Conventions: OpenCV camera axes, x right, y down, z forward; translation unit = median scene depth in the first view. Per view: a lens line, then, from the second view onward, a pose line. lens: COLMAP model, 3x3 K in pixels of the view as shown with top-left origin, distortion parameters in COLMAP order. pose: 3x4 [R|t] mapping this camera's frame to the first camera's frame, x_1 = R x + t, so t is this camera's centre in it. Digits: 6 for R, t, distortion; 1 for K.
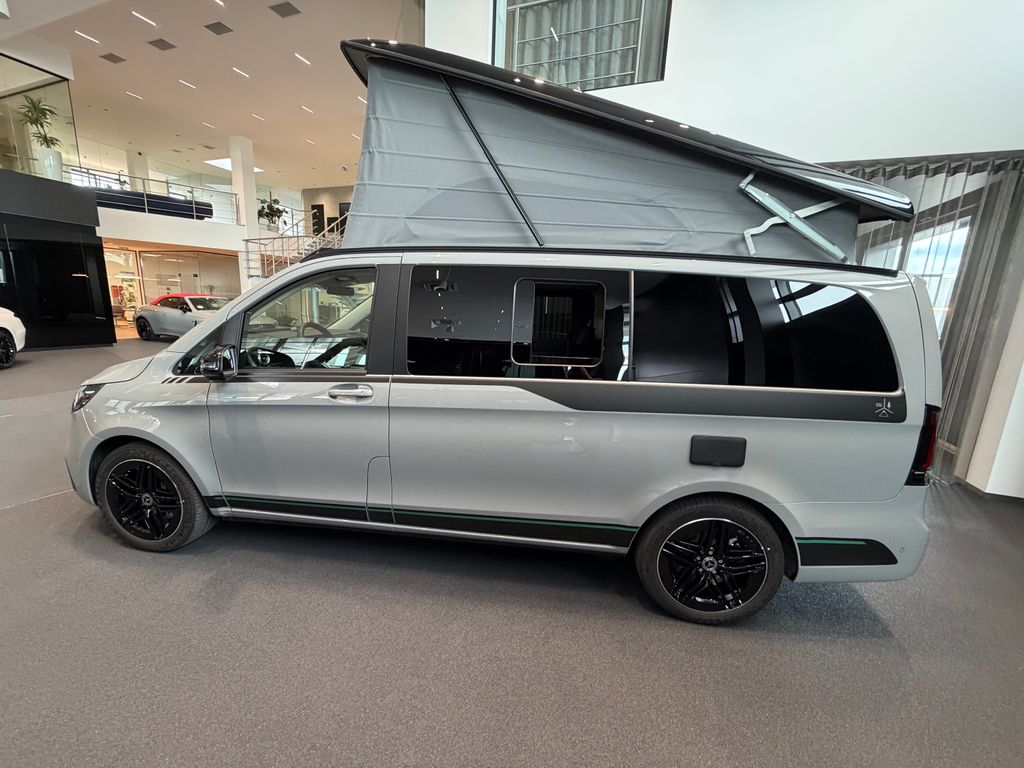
lens RADIAL K [[407.9, 0, 512.0], [0, 407.9, 384.0], [0, 0, 1]] dist [0.000411, 0.000382]
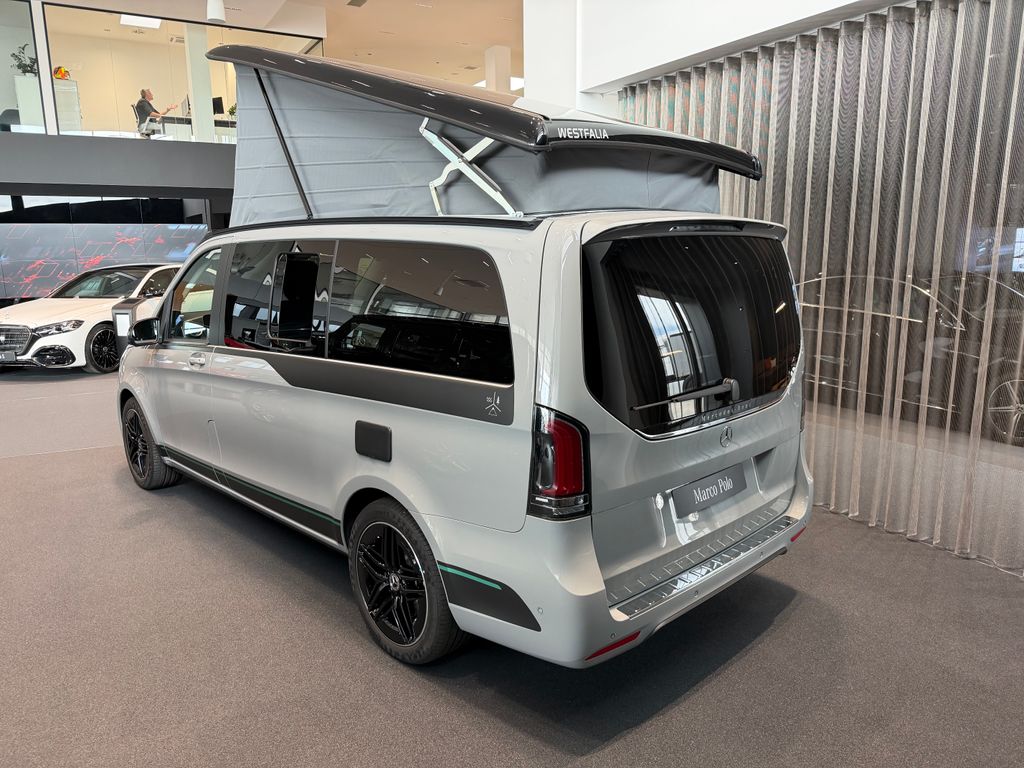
lens RADIAL K [[747.6, 0, 519.1], [0, 747.6, 387.7], [0, 0, 1]] dist [-0.002745, -0.006982]
pose [[0.777307, 0.066142, -0.625635, 1.692464], [-0.080752, 0.996721, 0.005044, 0.016851], [0.623917, 0.046600, 0.780100, -0.054024]]
